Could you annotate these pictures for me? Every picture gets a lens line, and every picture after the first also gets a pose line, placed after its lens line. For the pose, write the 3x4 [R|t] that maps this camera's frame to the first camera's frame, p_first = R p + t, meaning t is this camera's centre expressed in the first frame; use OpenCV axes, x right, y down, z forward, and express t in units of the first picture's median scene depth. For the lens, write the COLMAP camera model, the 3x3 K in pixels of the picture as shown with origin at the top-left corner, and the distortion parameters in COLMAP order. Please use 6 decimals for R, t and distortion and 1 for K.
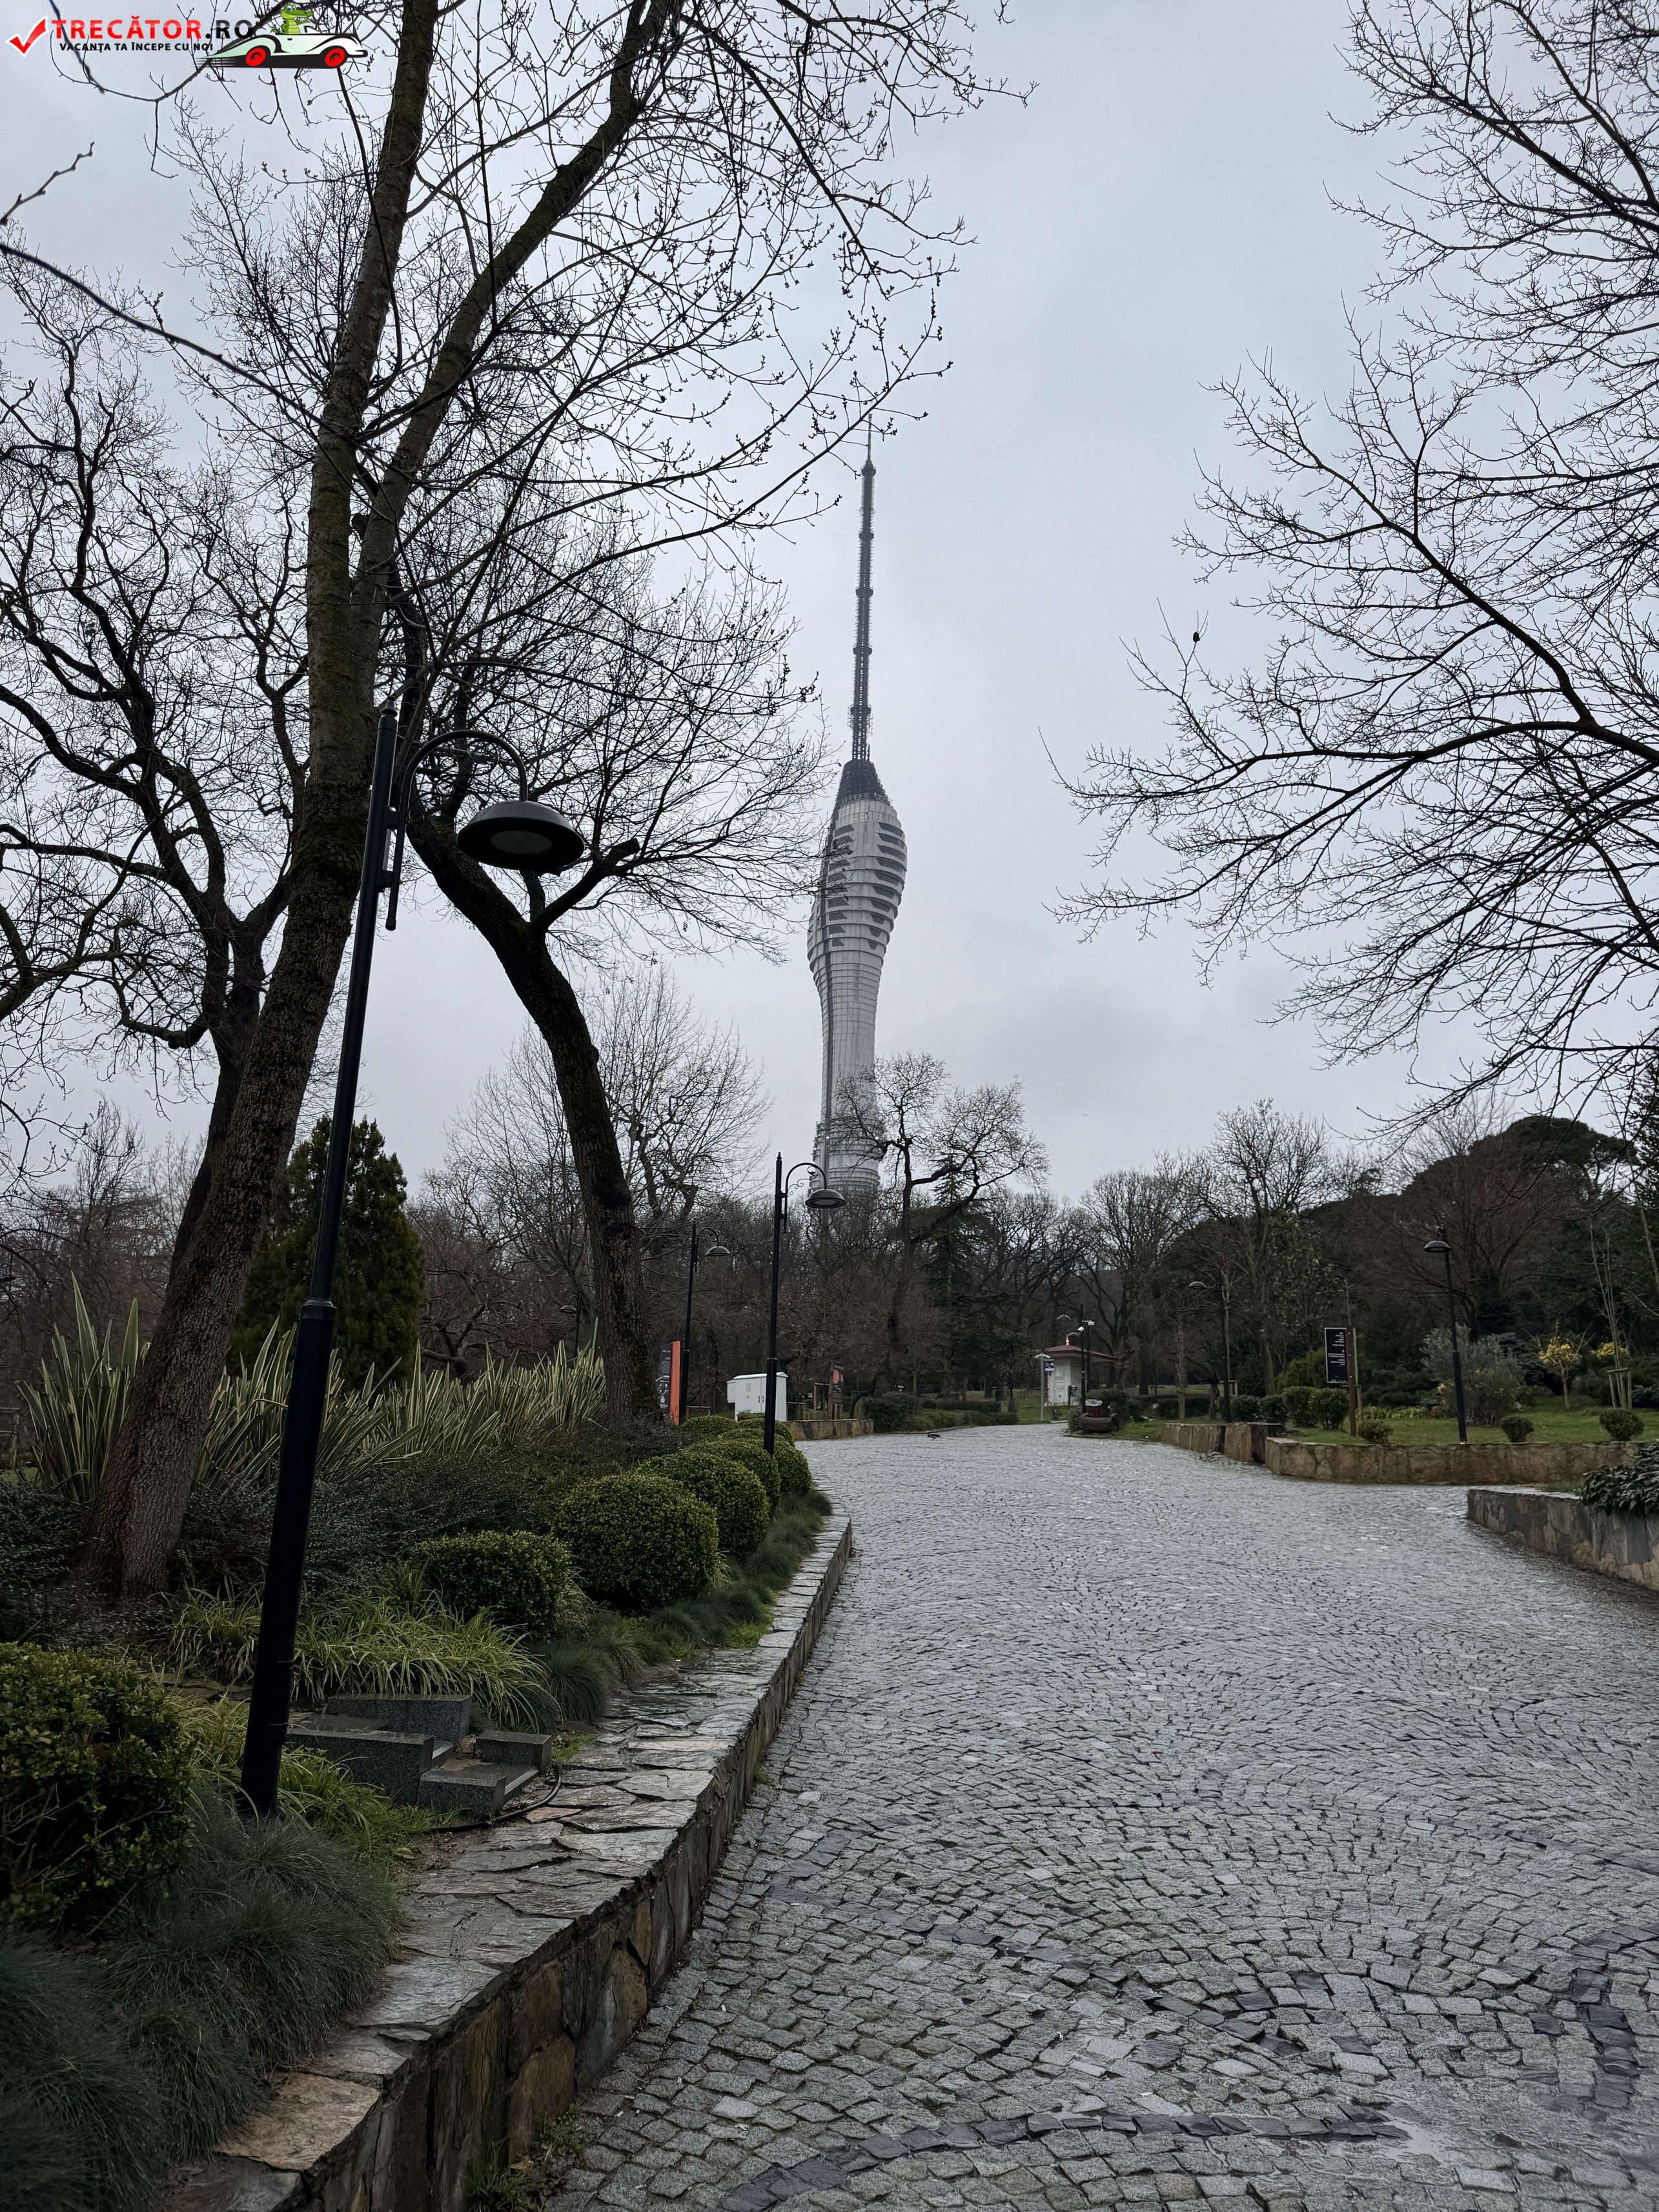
lens RADIAL K [[1470.7, 0, 829.5], [0, 1470.7, 1106.0], [0, 0, 1]] dist [0.159098, -0.212613]
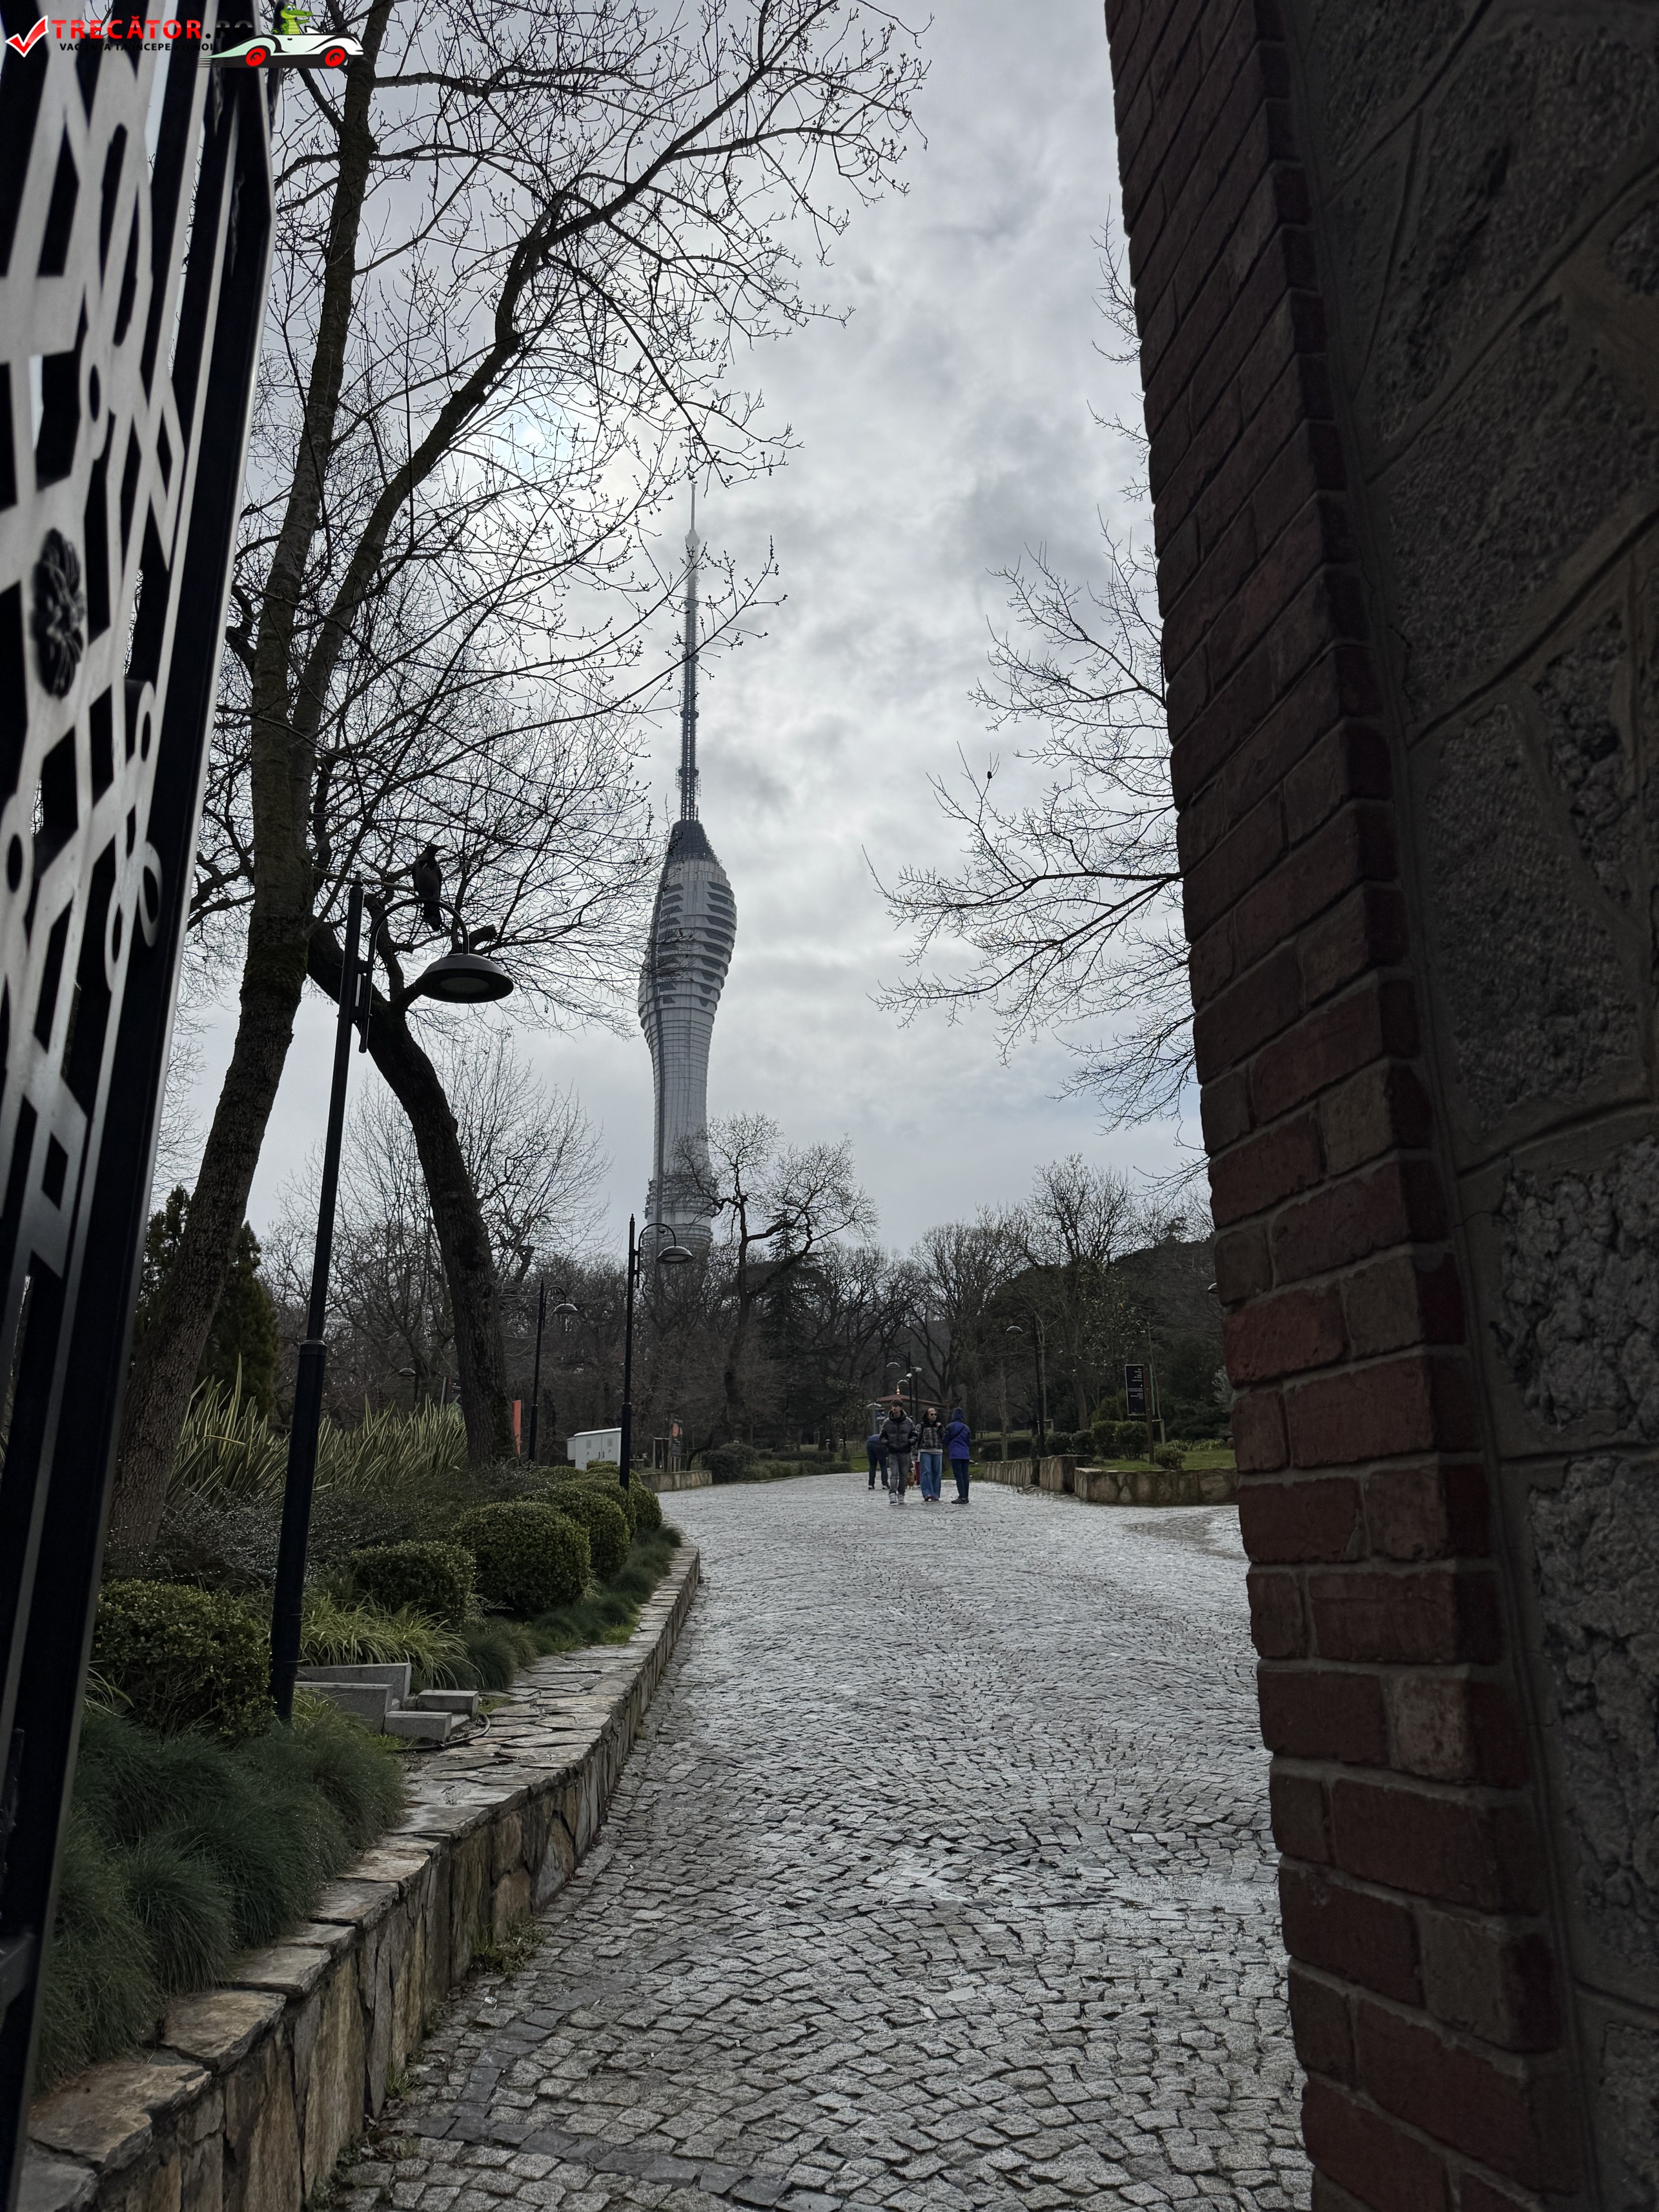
lens RADIAL K [[1470.7, 0, 829.5], [0, 1470.7, 1106.0], [0, 0, 1]] dist [0.159098, -0.212613]
pose [[0.993430, -0.006880, 0.114231, -0.015819], [0.011171, 0.999254, -0.036964, -0.007353], [-0.113891, 0.037997, 0.992766, -0.130307]]
